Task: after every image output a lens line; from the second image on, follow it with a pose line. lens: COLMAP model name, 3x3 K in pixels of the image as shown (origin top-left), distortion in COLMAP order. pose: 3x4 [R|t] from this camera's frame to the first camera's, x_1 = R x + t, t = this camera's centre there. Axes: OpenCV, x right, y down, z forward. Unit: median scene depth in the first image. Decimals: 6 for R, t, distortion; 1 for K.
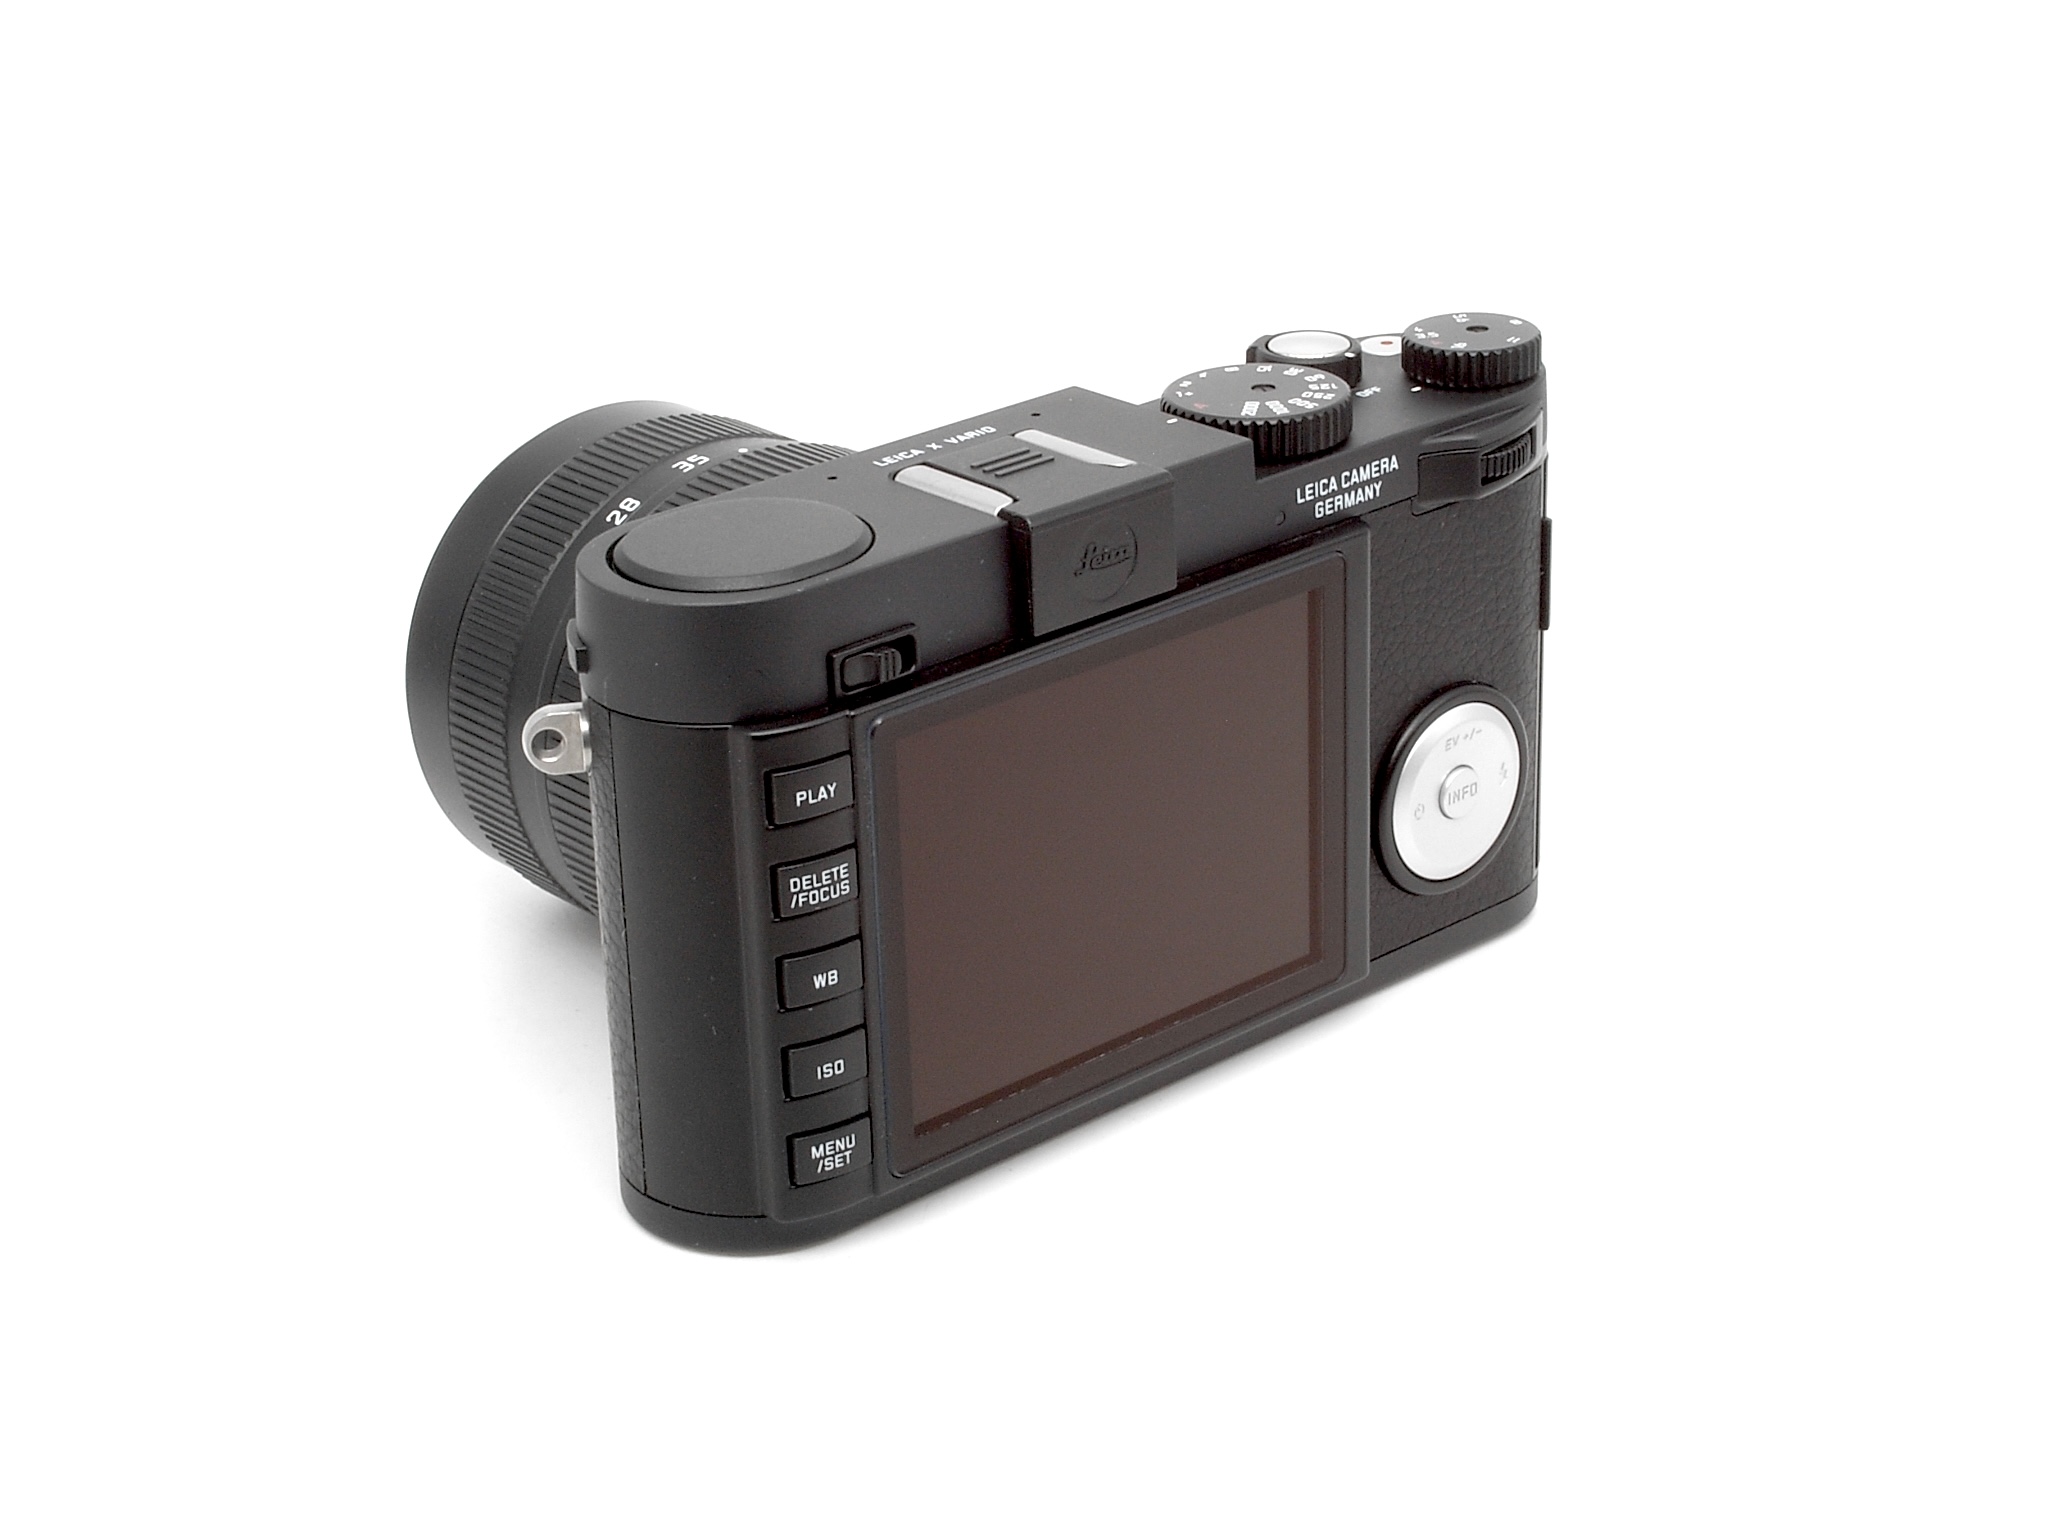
lens RADIAL K [[4057.4, 0, 1021.1], [0, 4057.4, 772.4], [0, 0, 1]] dist [-0.082651, 0.000000]
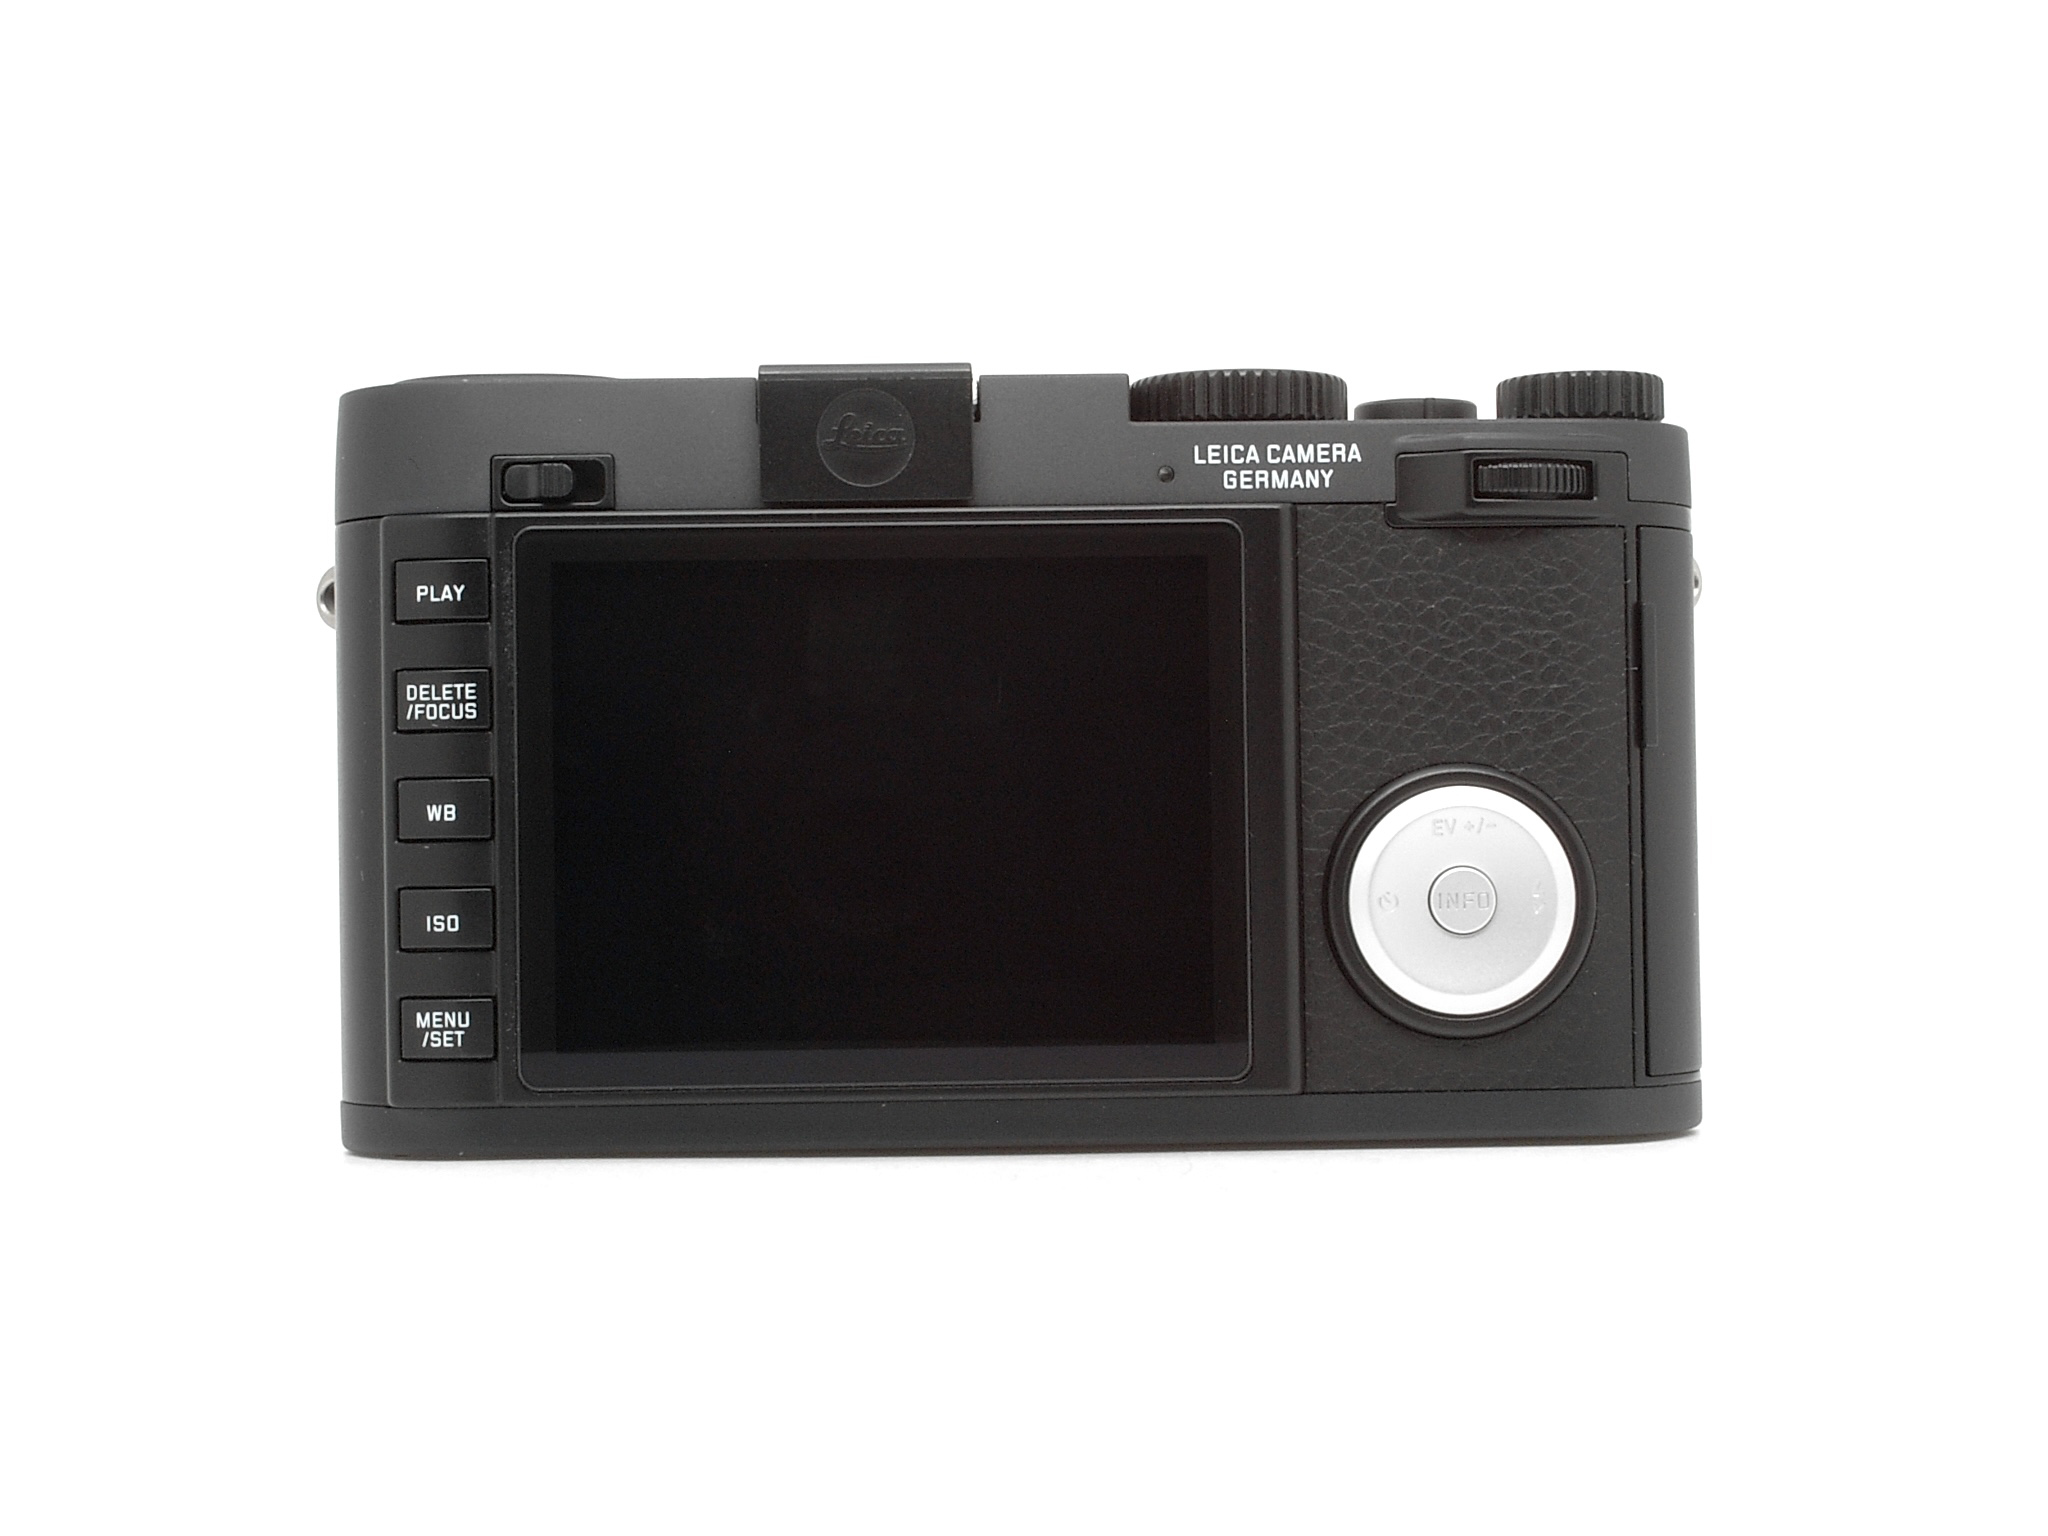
lens RADIAL K [[4057.4, 0, 1027.7], [0, 4057.4, 765.2], [0, 0, 1]] dist [-0.082651, 0.000000]
pose [[0.780115, 0.013223, -0.625496, 0.581290], [-0.256431, 0.918697, -0.300399, 0.261291], [0.570669, 0.394742, 0.720080, 0.381881]]
